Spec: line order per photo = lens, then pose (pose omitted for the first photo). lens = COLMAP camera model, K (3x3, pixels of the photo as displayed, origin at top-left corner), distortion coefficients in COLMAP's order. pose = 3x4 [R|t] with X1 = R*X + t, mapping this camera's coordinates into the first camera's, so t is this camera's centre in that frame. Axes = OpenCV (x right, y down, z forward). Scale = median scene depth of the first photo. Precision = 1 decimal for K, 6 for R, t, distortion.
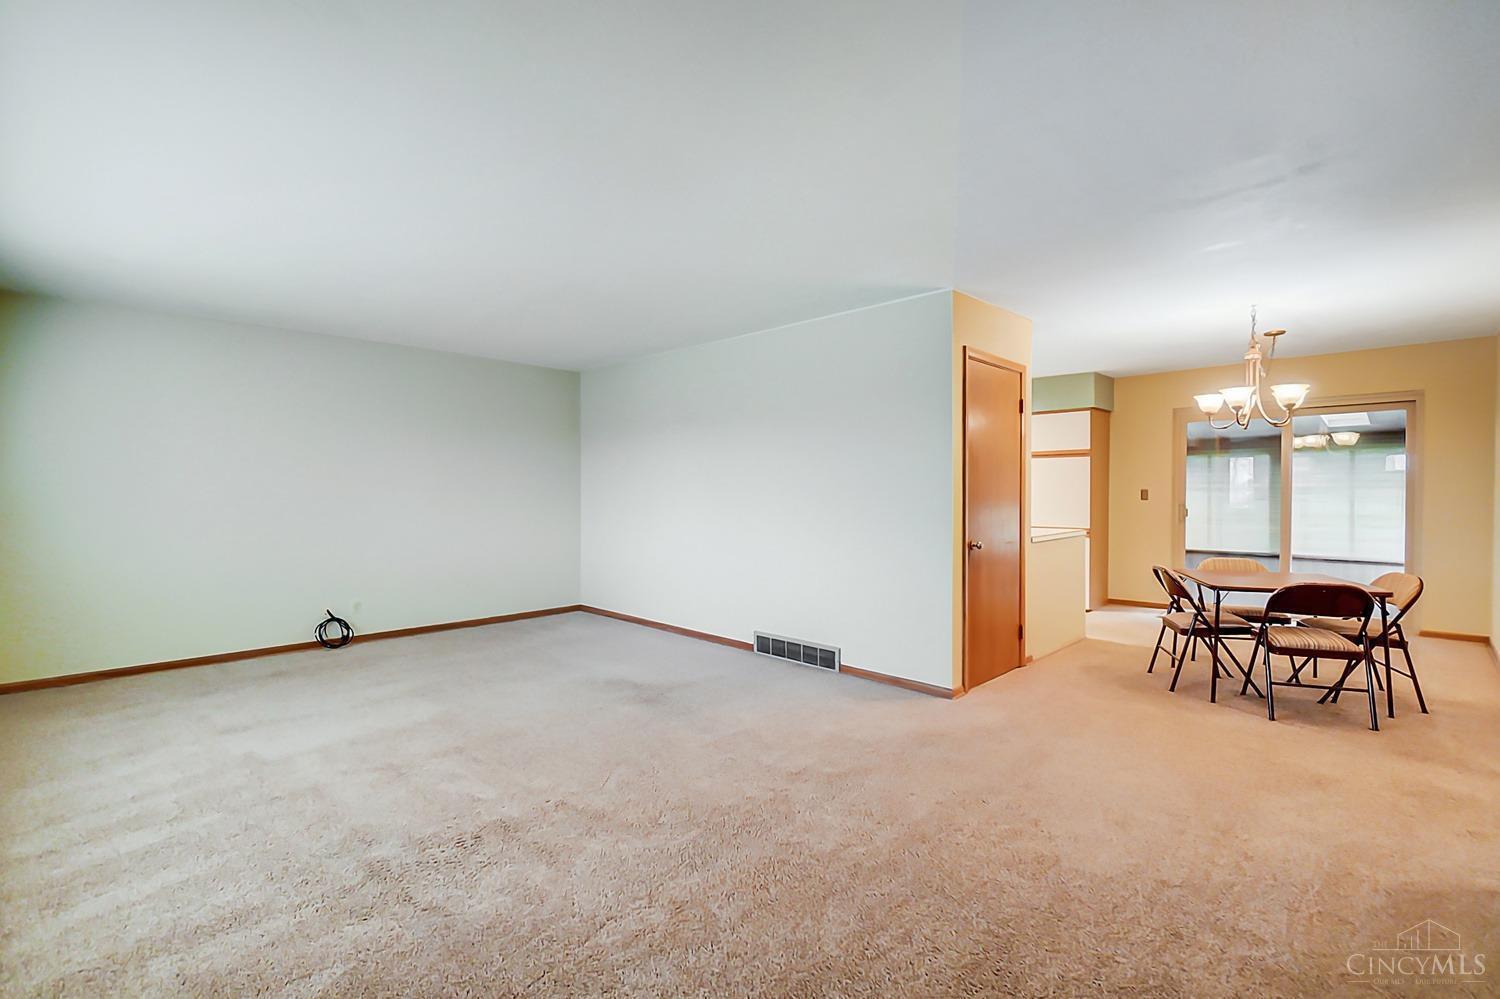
lens RADIAL K [[675.4, 0, 755.6], [0, 675.4, 497.3], [0, 0, 1]] dist [0.008699, -0.001063]
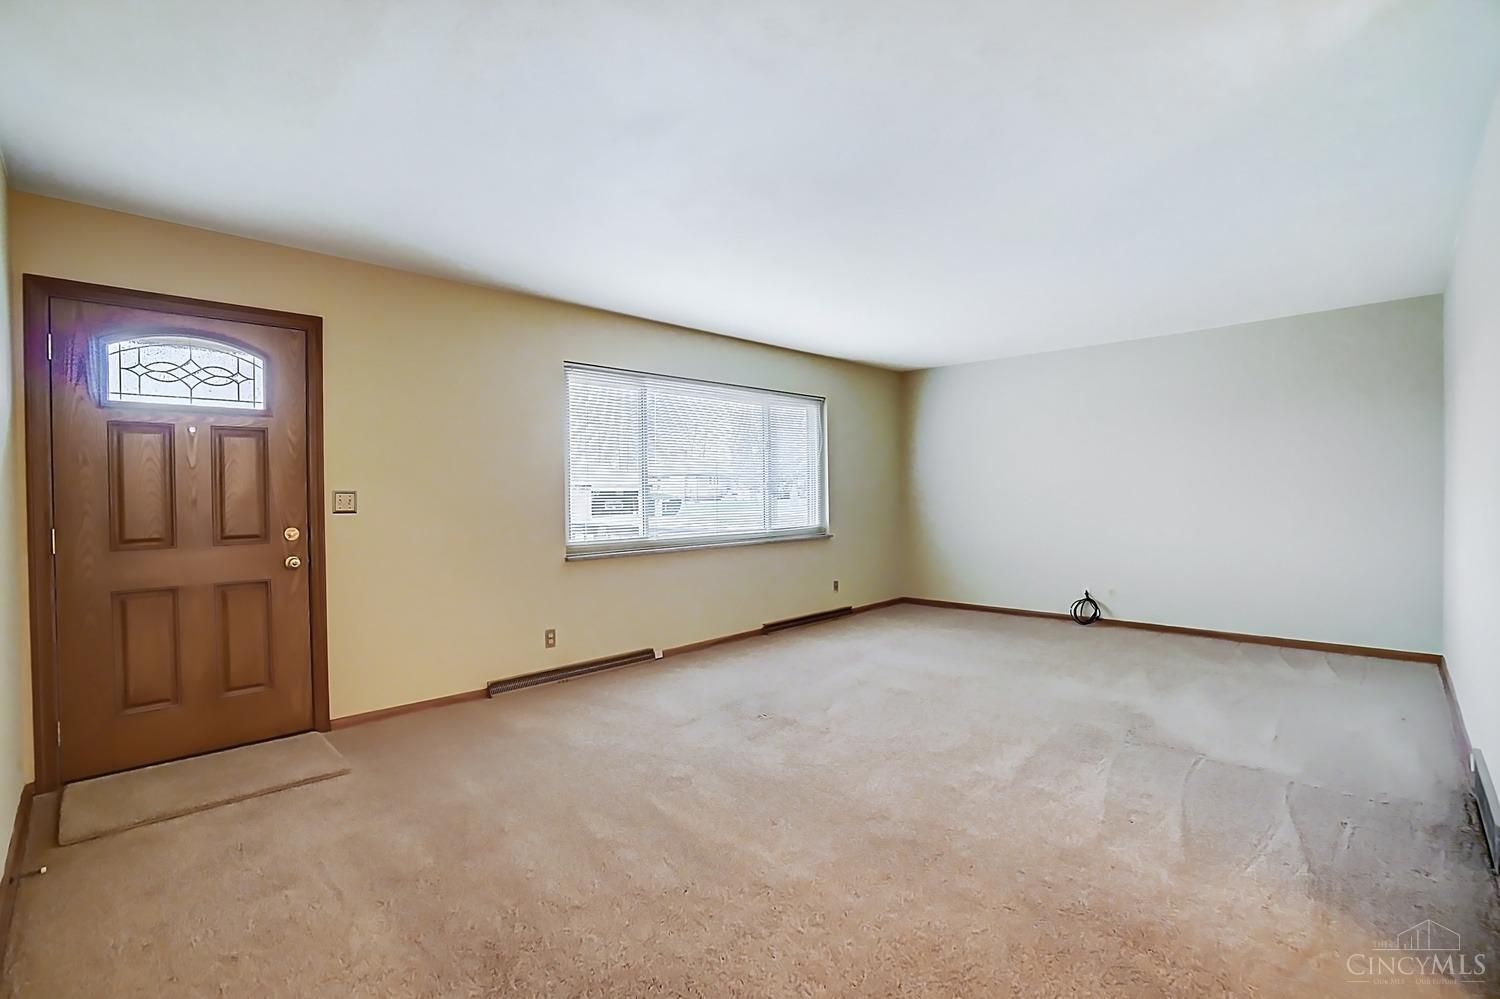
lens RADIAL K [[675.4, 0, 751.4], [0, 675.4, 498.6], [0, 0, 1]] dist [0.008699, -0.001063]
pose [[0.007184, 0.006619, -0.999952, 0.626579], [0.006468, 0.999957, 0.006665, 0.000904], [0.999953, -0.006515, 0.007141, 0.543831]]
